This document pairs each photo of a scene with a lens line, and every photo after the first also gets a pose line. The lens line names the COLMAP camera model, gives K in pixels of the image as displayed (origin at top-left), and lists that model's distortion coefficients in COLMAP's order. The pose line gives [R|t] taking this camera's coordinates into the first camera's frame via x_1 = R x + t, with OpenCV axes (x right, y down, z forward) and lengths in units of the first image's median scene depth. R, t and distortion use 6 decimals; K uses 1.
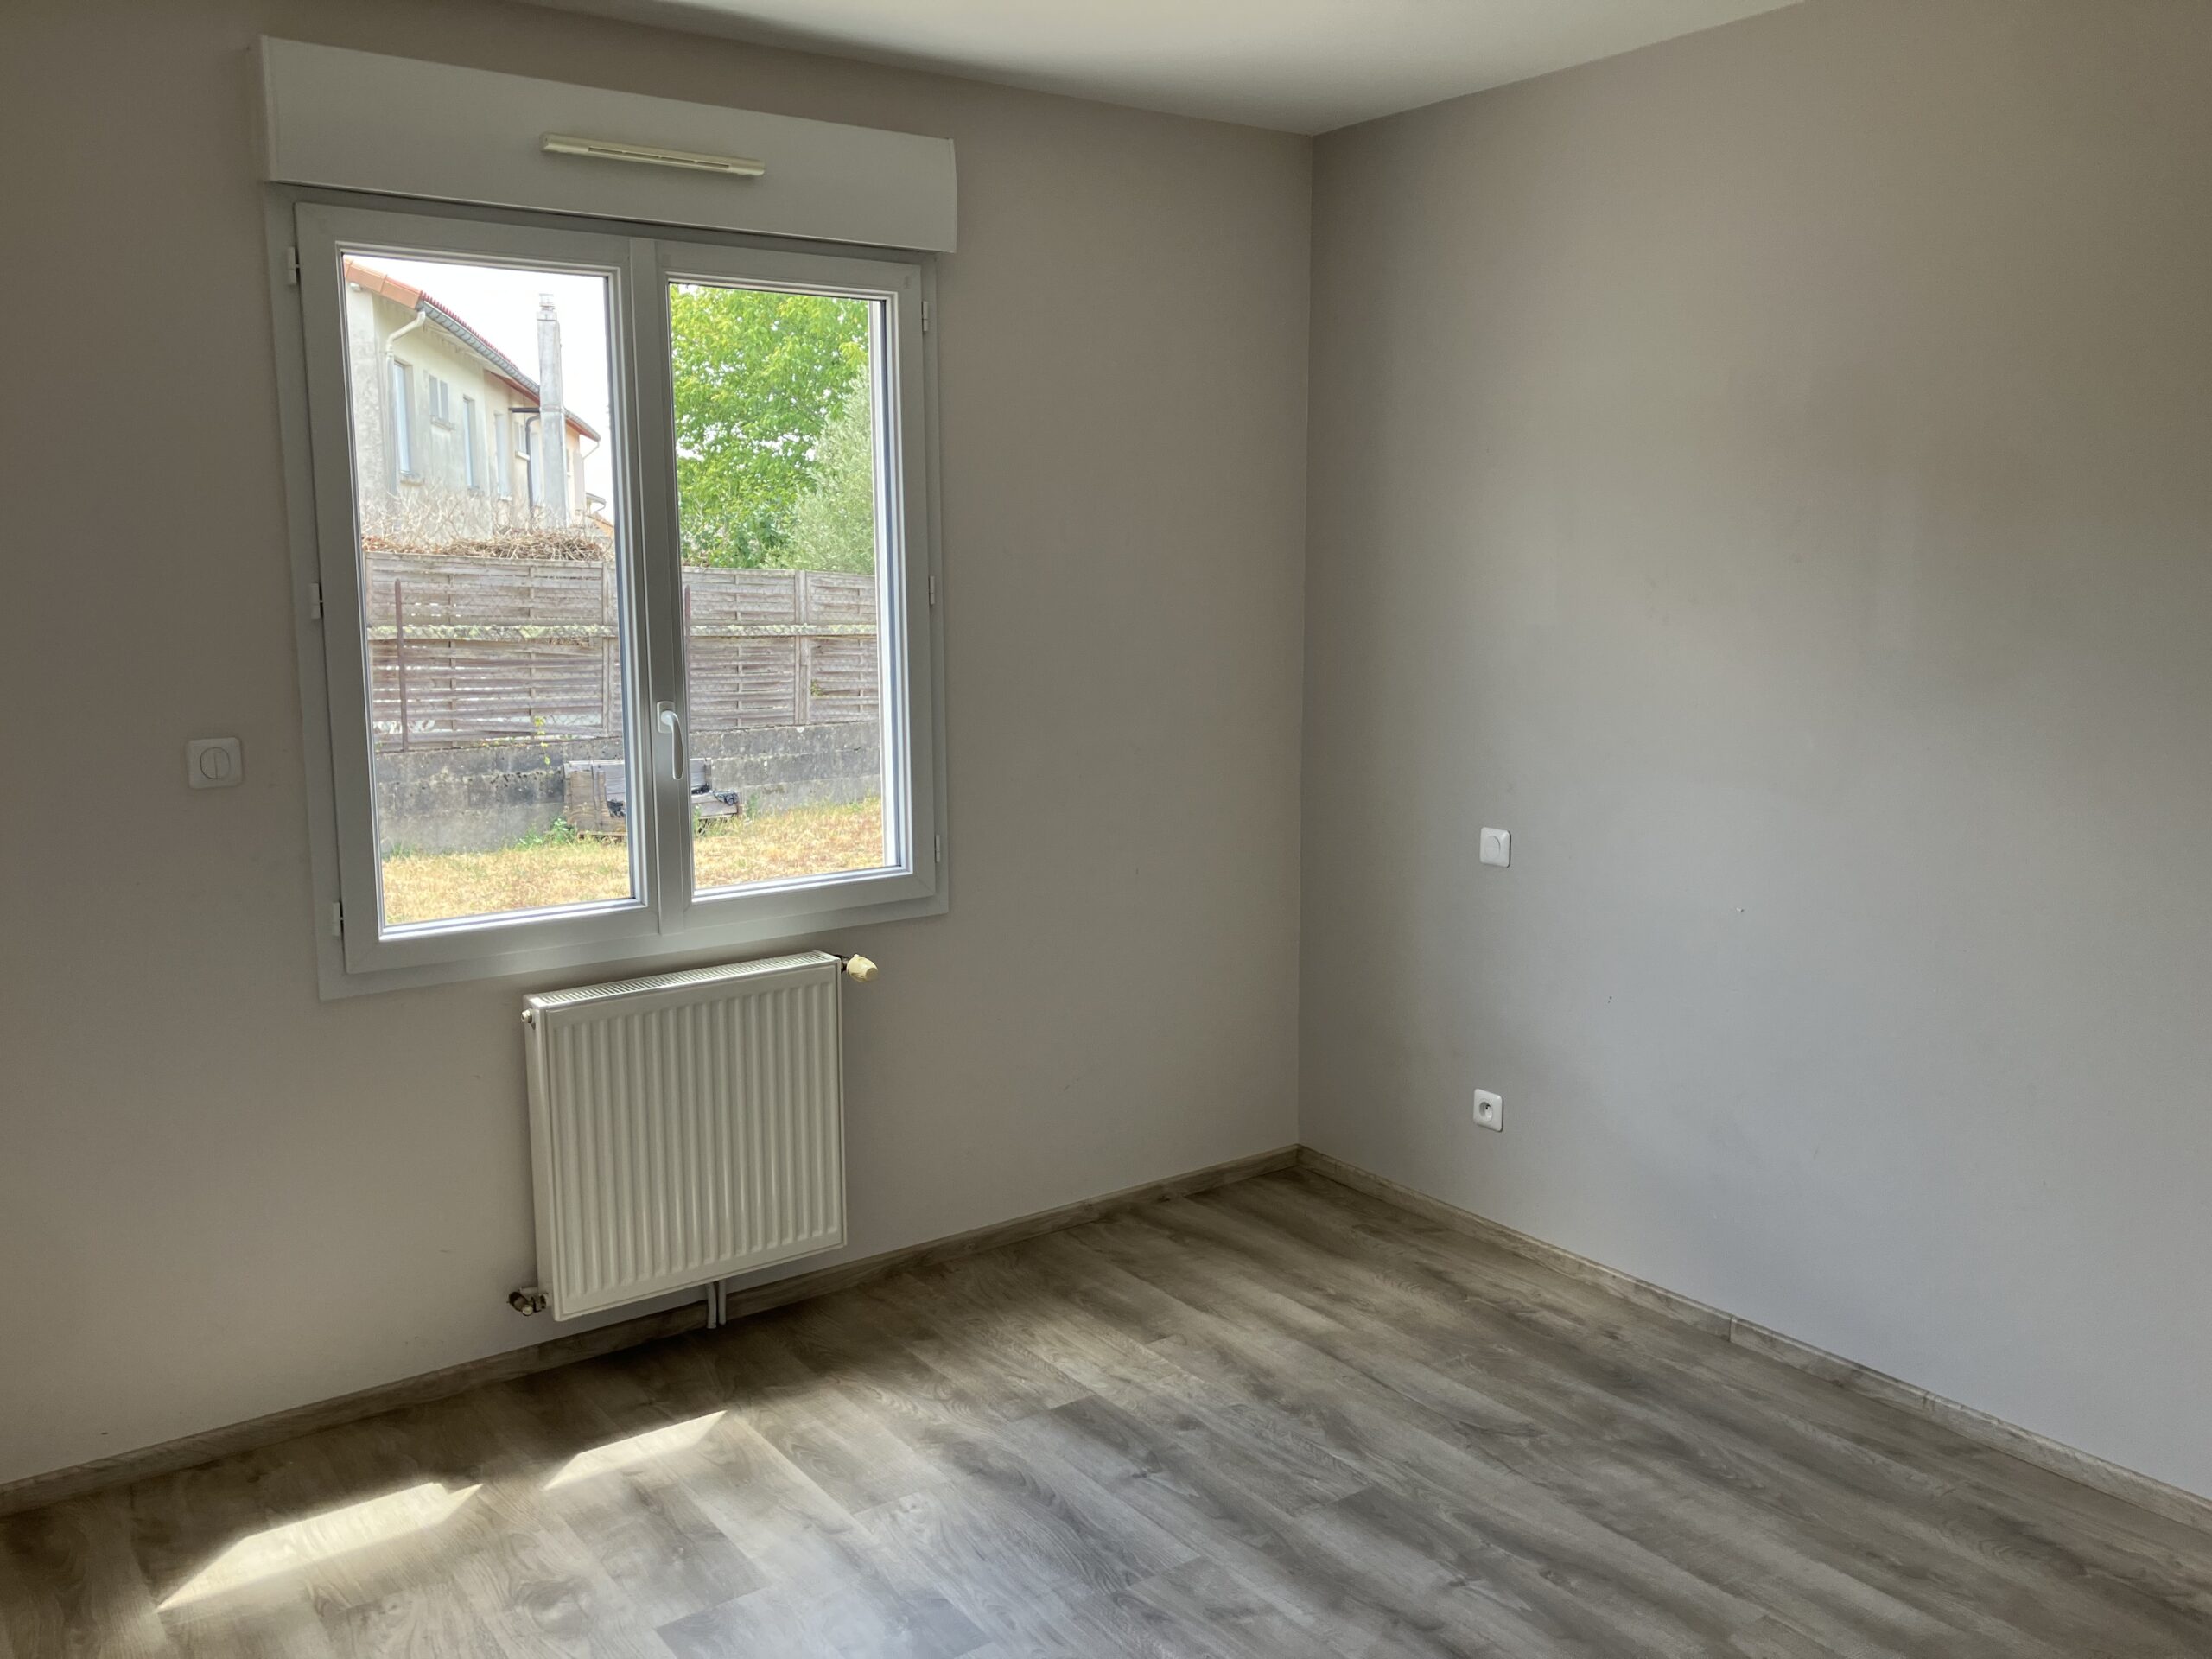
lens RADIAL K [[1813.7, 0, 1114.3], [0, 1813.7, 840.5], [0, 0, 1]] dist [-0.001918, 0.012303]
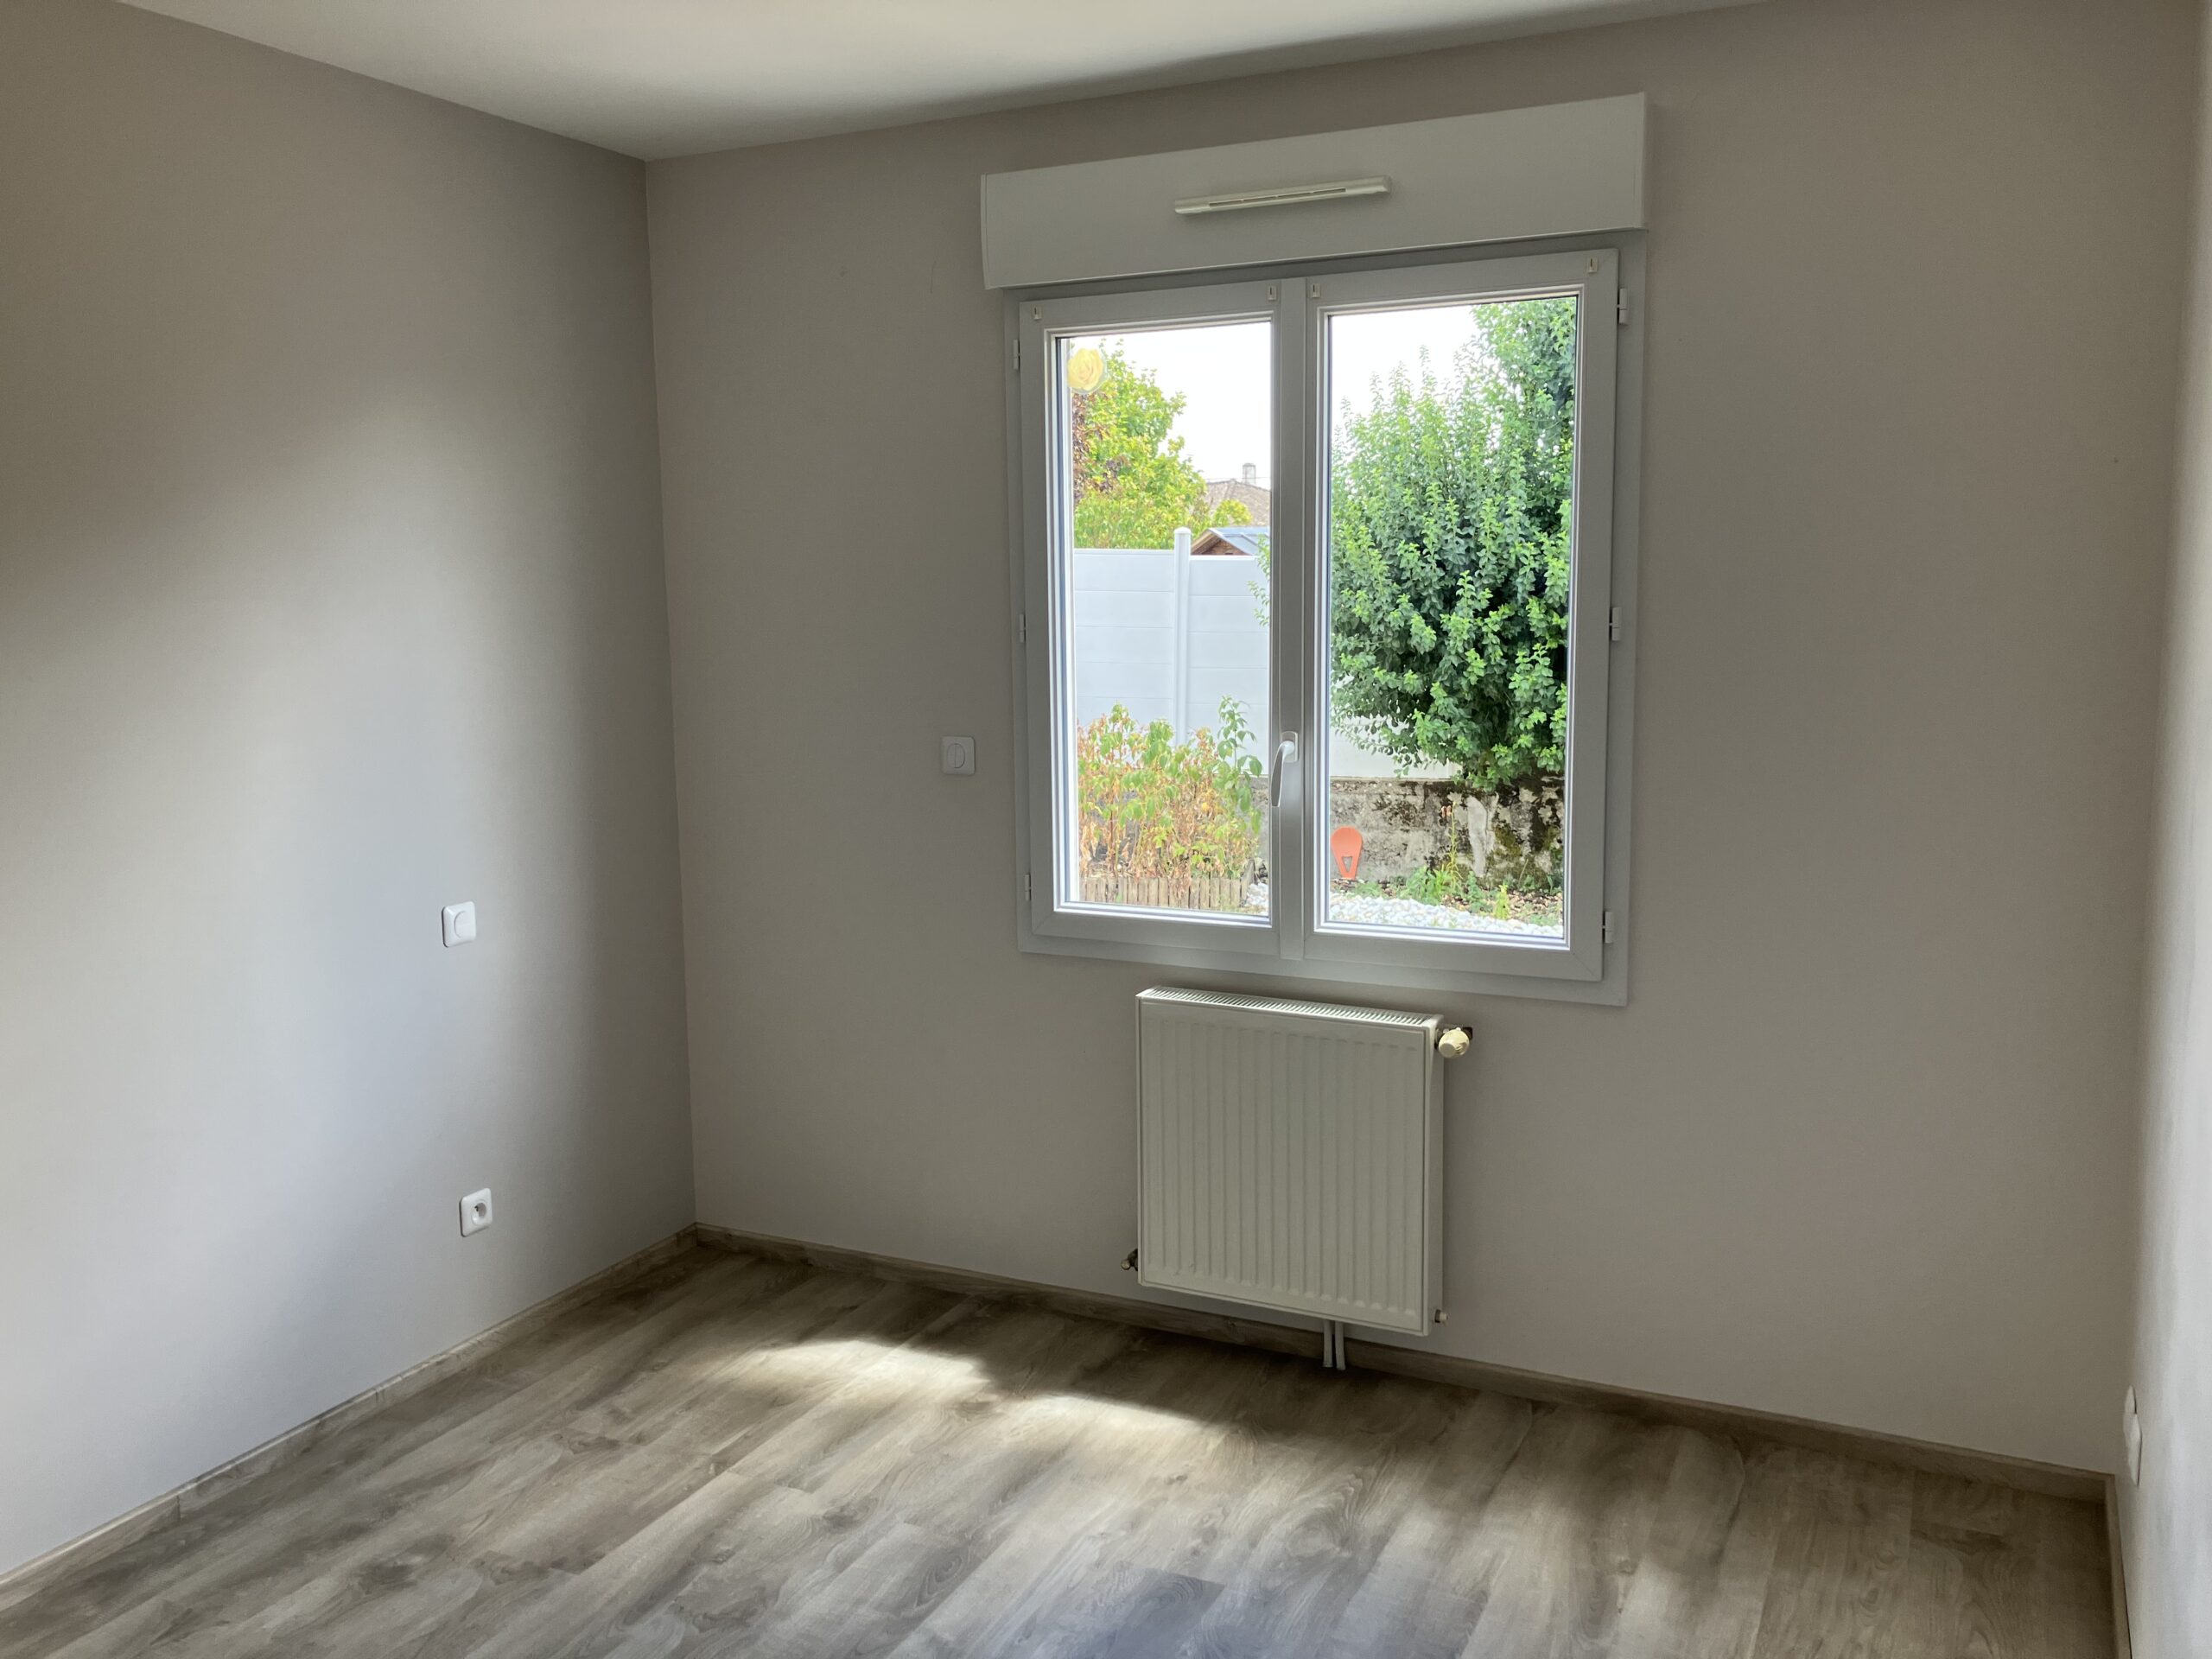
lens RADIAL K [[1813.7, 0, 1109.1], [0, 1813.7, 820.5], [0, 0, 1]] dist [-0.001918, 0.012303]
pose [[0.474086, 0.115614, -0.872855, 0.589666], [-0.131414, 0.989529, 0.059691, -0.072963], [0.870616, 0.086407, 0.484315, 0.422492]]
